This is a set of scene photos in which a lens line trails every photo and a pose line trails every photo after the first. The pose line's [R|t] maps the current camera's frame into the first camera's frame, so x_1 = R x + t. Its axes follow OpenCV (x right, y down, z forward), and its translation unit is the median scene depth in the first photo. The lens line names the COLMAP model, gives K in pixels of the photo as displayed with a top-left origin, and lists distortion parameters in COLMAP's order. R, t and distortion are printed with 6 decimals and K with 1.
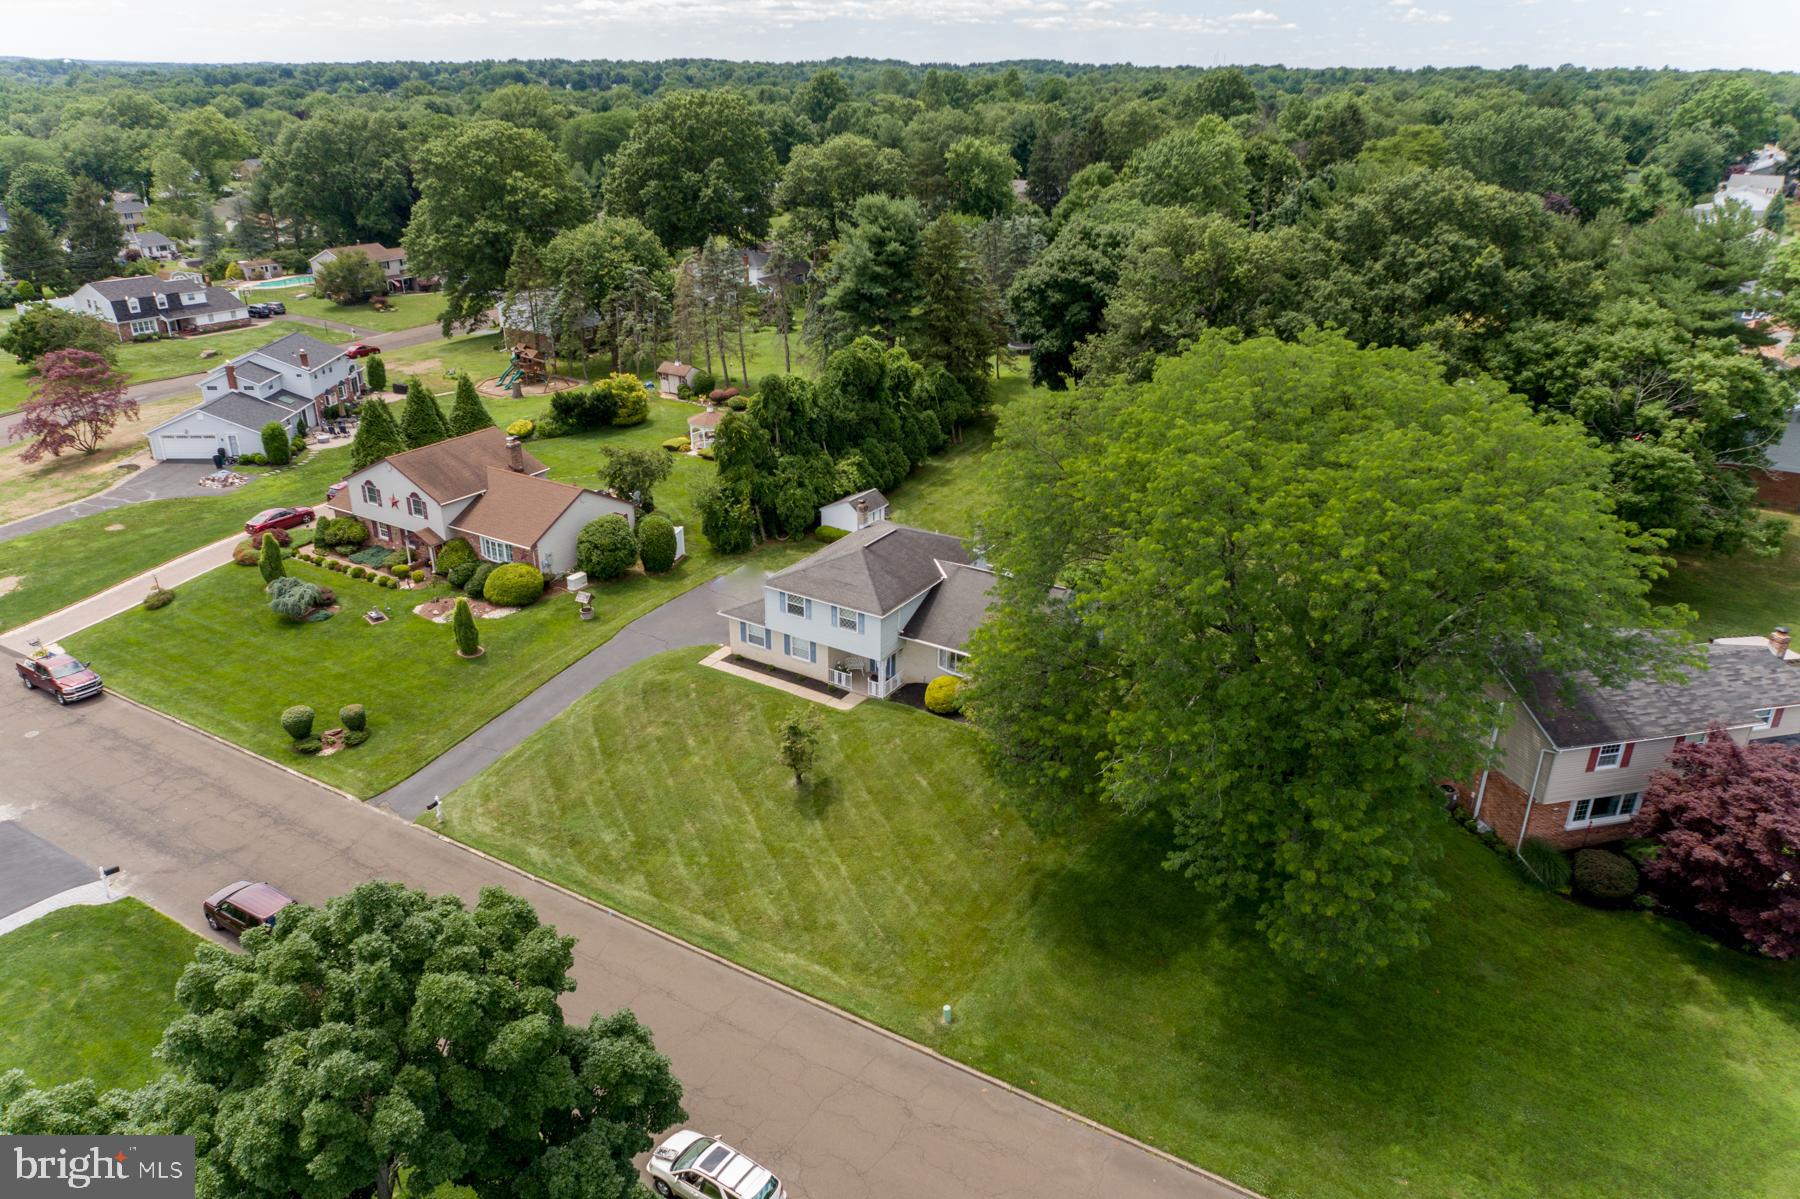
lens RADIAL K [[1223.9, 0, 900.0], [0, 1223.9, 599.5], [0, 0, 1]] dist [-0.007904, 0.020871]
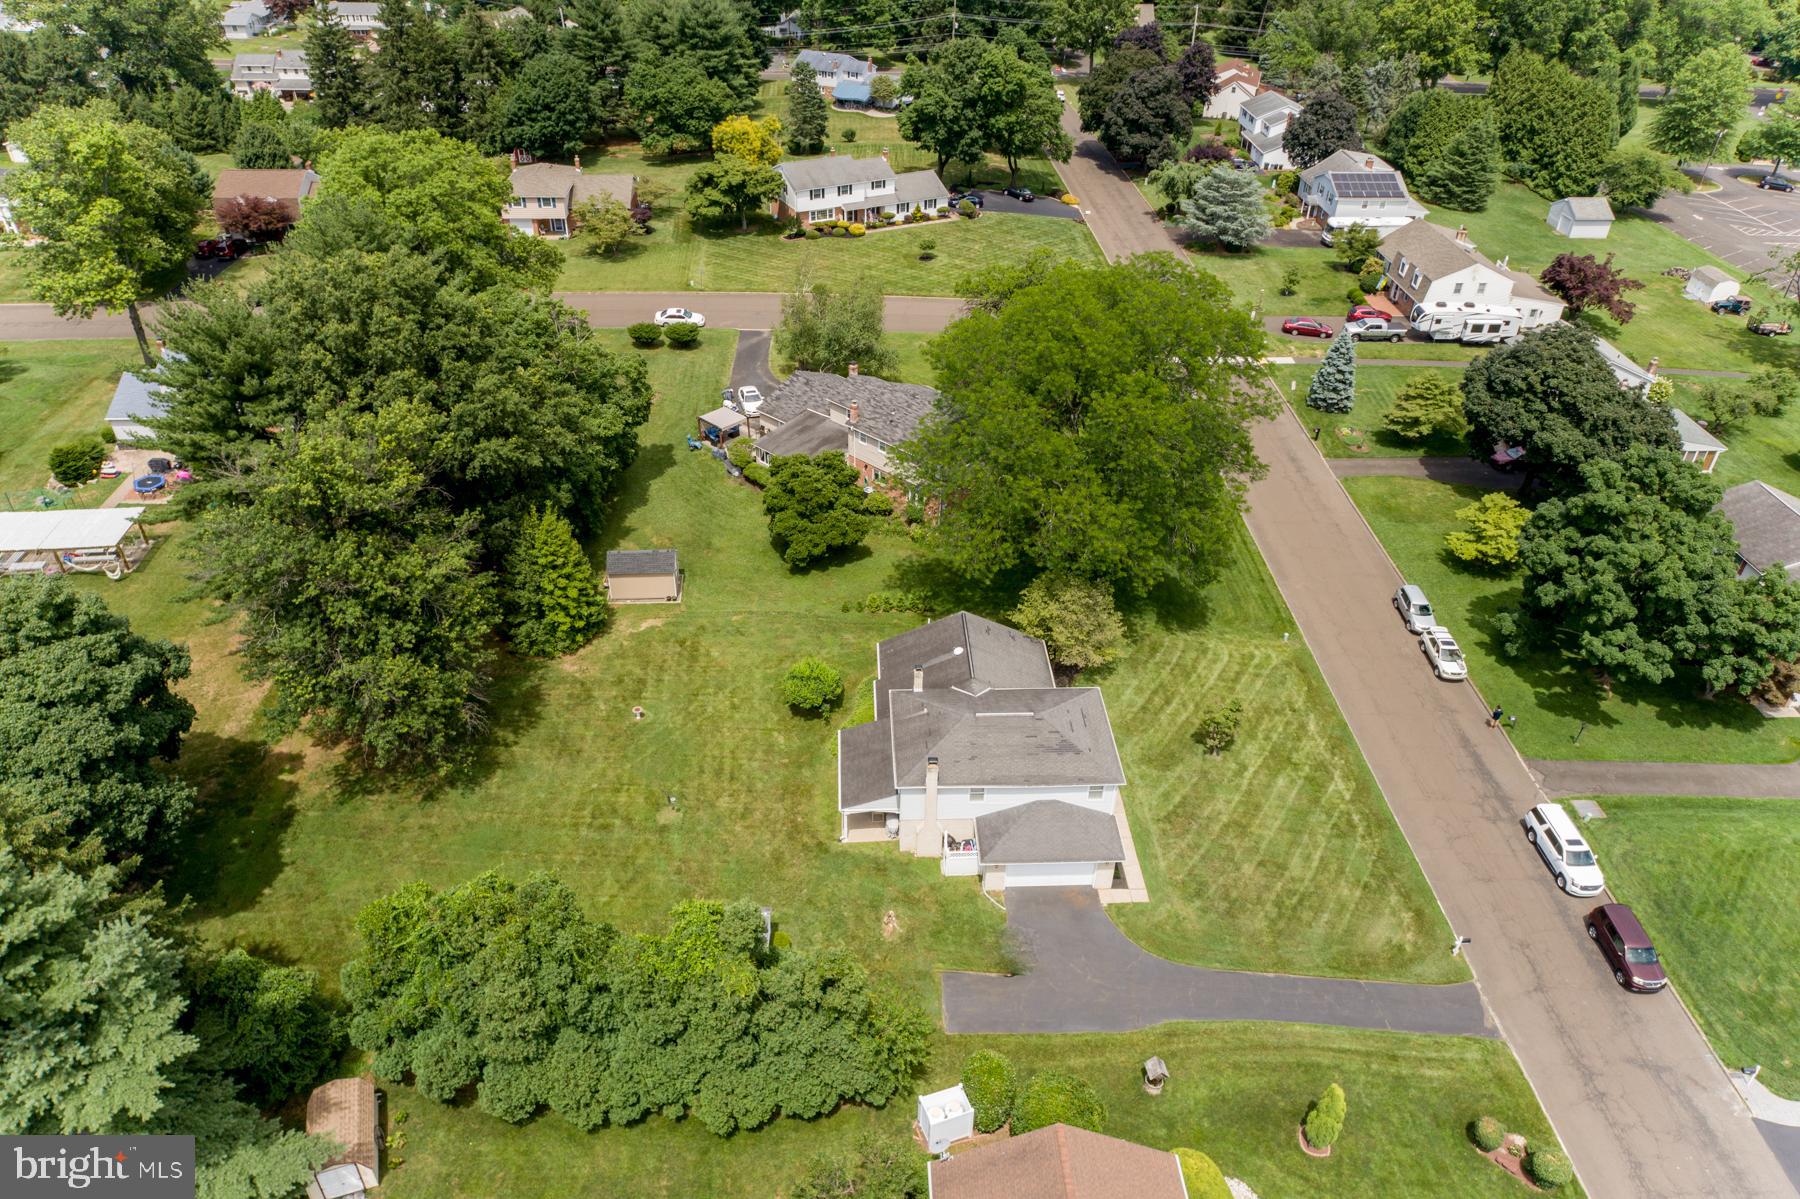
lens RADIAL K [[1223.9, 0, 900.0], [0, 1223.9, 599.5], [0, 0, 1]] dist [-0.007904, 0.020871]
pose [[-0.558589, -0.491238, 0.668329, -0.505915], [0.312277, 0.621917, 0.718124, -0.730643], [-0.768415, 0.609840, -0.193993, 1.047197]]
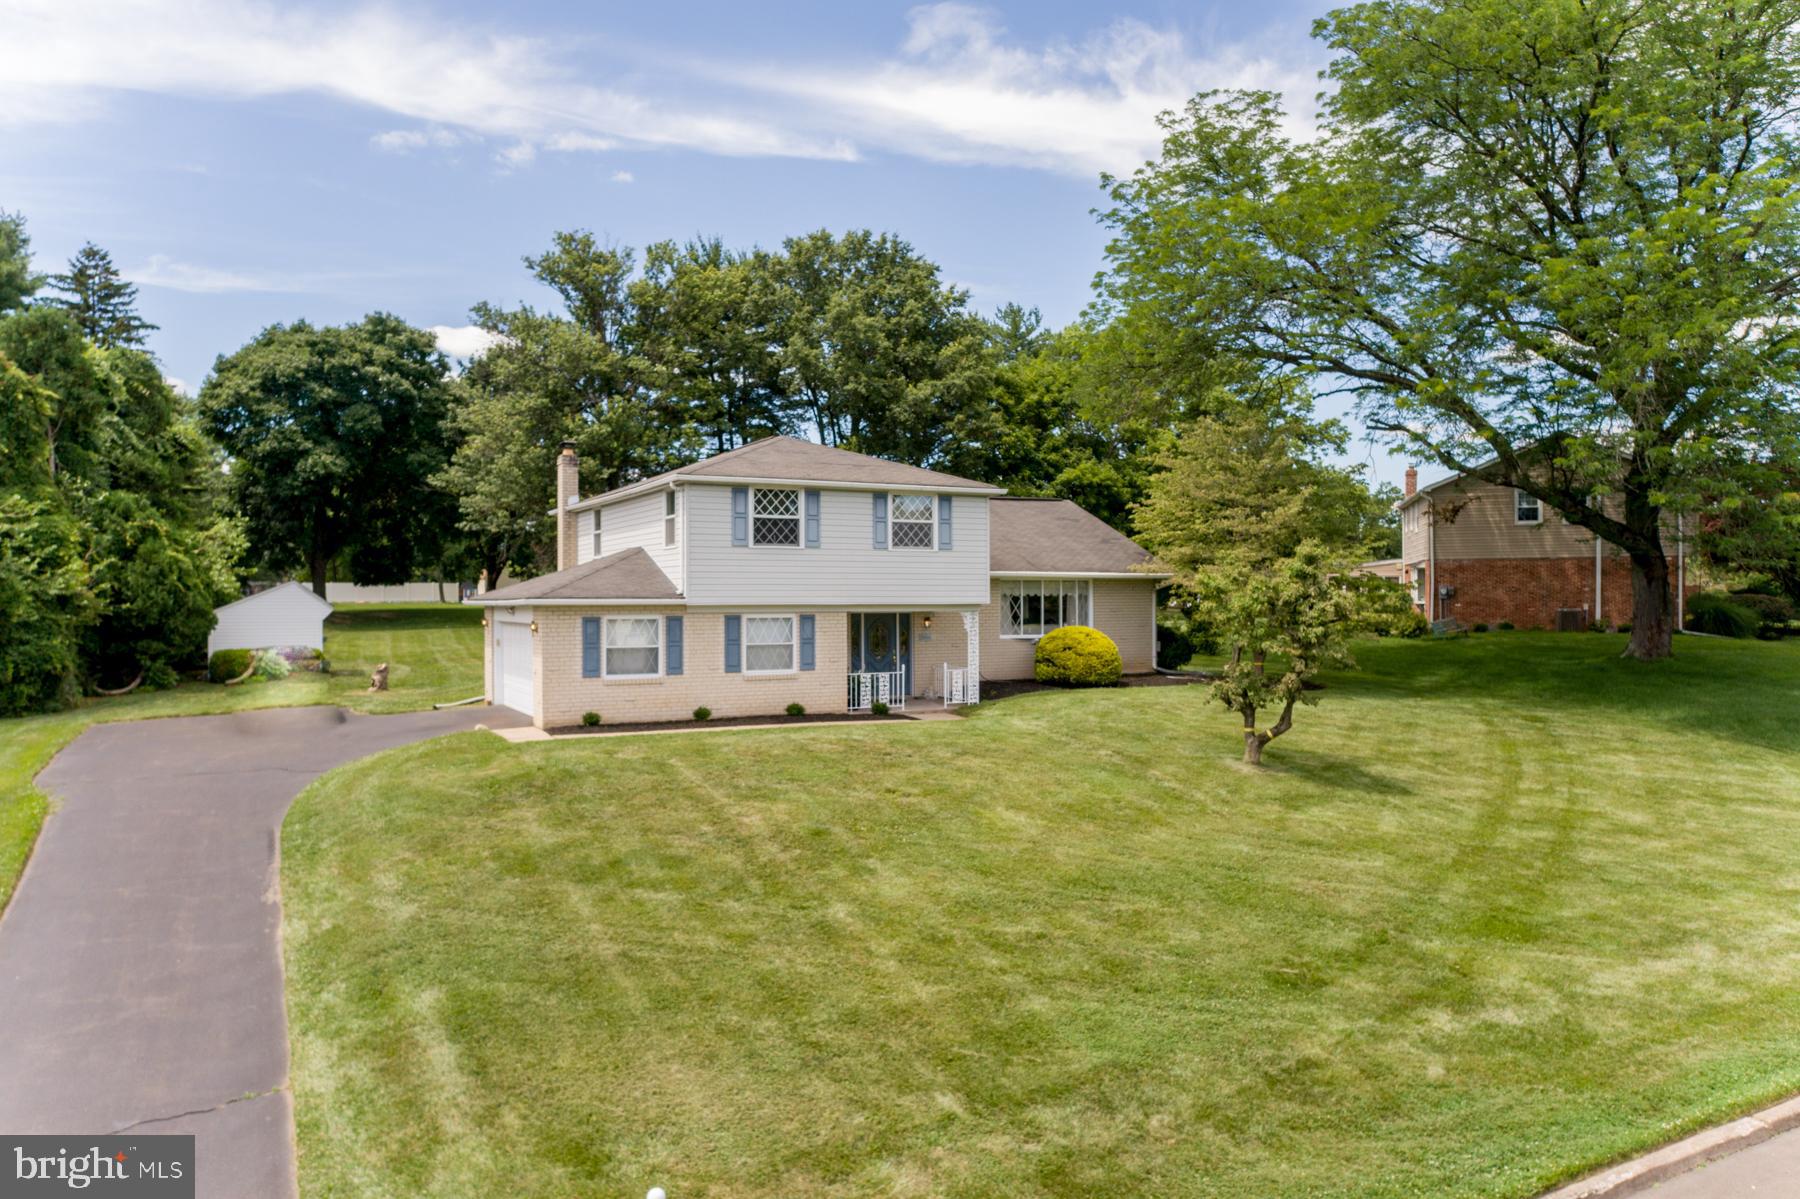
lens RADIAL K [[1223.9, 0, 900.0], [0, 1223.9, 599.5], [0, 0, 1]] dist [-0.007904, 0.020871]
pose [[0.508206, -0.013572, 0.861128, -0.346930], [0.353560, 0.915023, -0.194236, 0.102437], [-0.785316, 0.403173, 0.469819, 0.661494]]
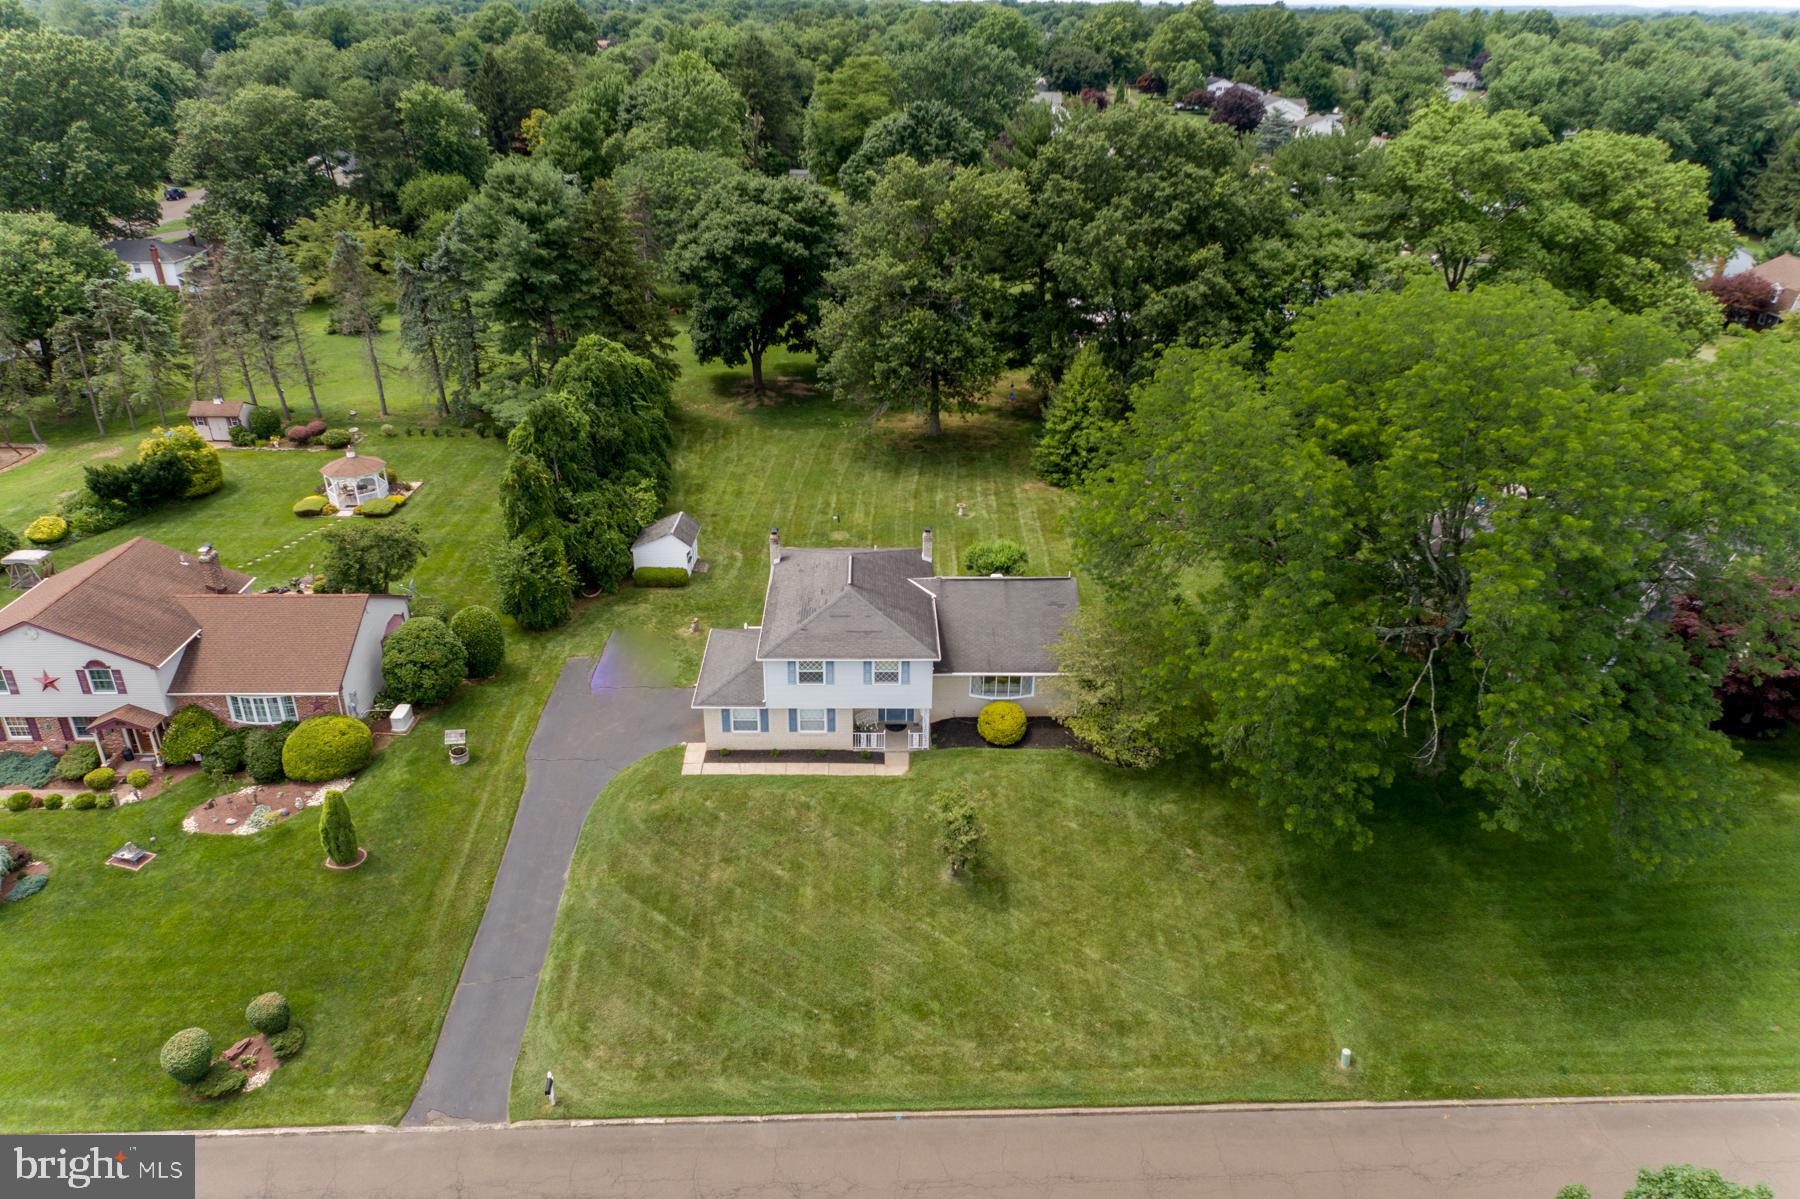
lens RADIAL K [[1223.9, 0, 900.0], [0, 1223.9, 599.5], [0, 0, 1]] dist [-0.007904, 0.020871]
pose [[0.839806, -0.240261, 0.486827, -0.358122], [0.216083, 0.970577, 0.106247, -0.099188], [-0.498030, 0.015968, 0.867013, 0.209227]]
